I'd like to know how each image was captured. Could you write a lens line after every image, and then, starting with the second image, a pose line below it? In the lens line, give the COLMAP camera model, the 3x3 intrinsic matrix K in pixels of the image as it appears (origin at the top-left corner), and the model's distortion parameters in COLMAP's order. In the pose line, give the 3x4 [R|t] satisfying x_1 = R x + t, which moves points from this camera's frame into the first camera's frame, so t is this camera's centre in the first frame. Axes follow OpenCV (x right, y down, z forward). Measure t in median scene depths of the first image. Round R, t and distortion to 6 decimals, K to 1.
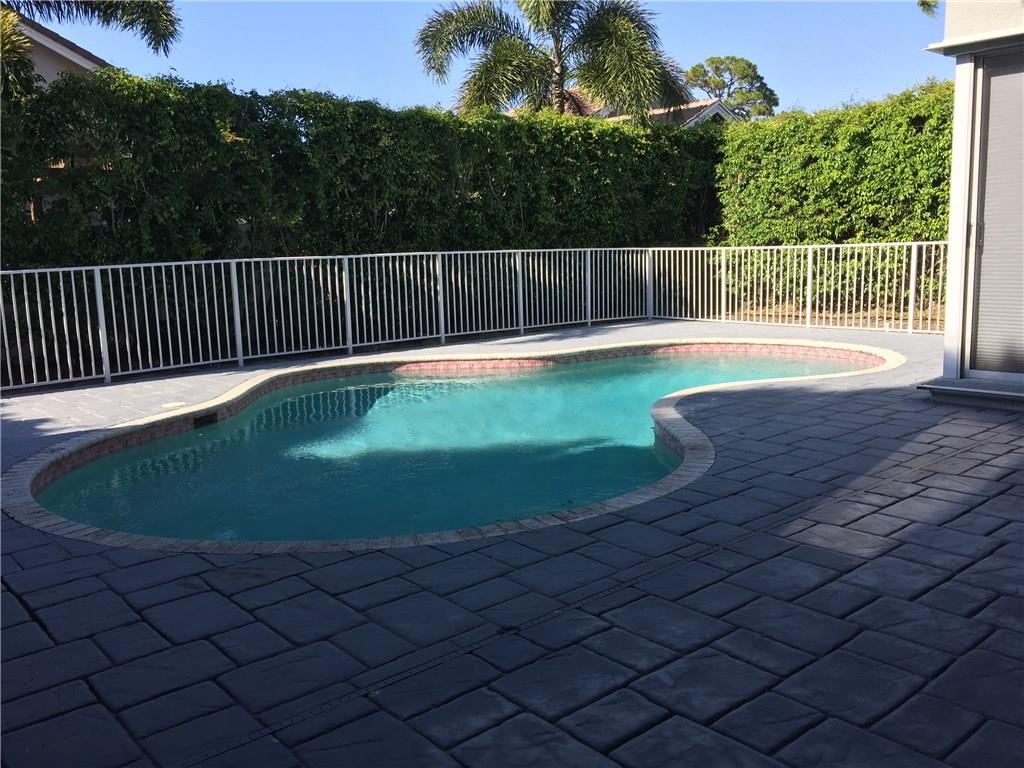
lens RADIAL K [[886.8, 0, 512.0], [0, 886.8, 384.0], [0, 0, 1]] dist [0.076494, -0.088379]
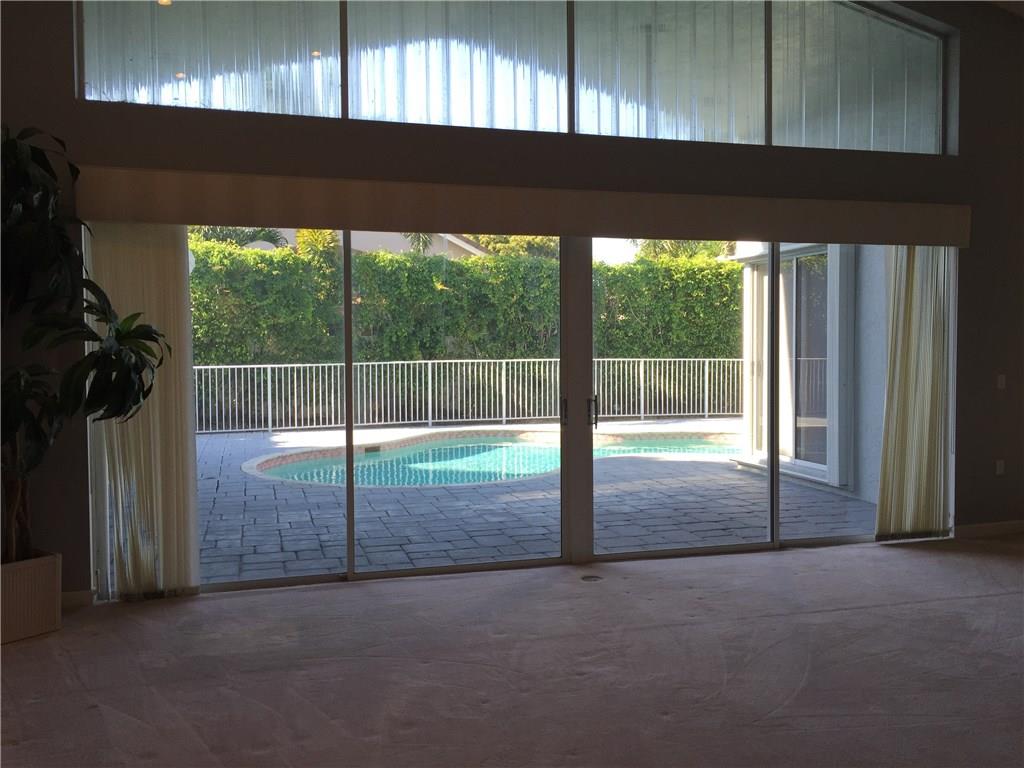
lens RADIAL K [[886.8, 0, 512.0], [0, 886.8, 384.0], [0, 0, 1]] dist [0.076494, -0.088379]
pose [[0.911168, 0.048211, -0.409204, 0.447920], [-0.086787, 0.993307, -0.076218, 0.012601], [0.402791, 0.104961, 0.909254, -0.379536]]
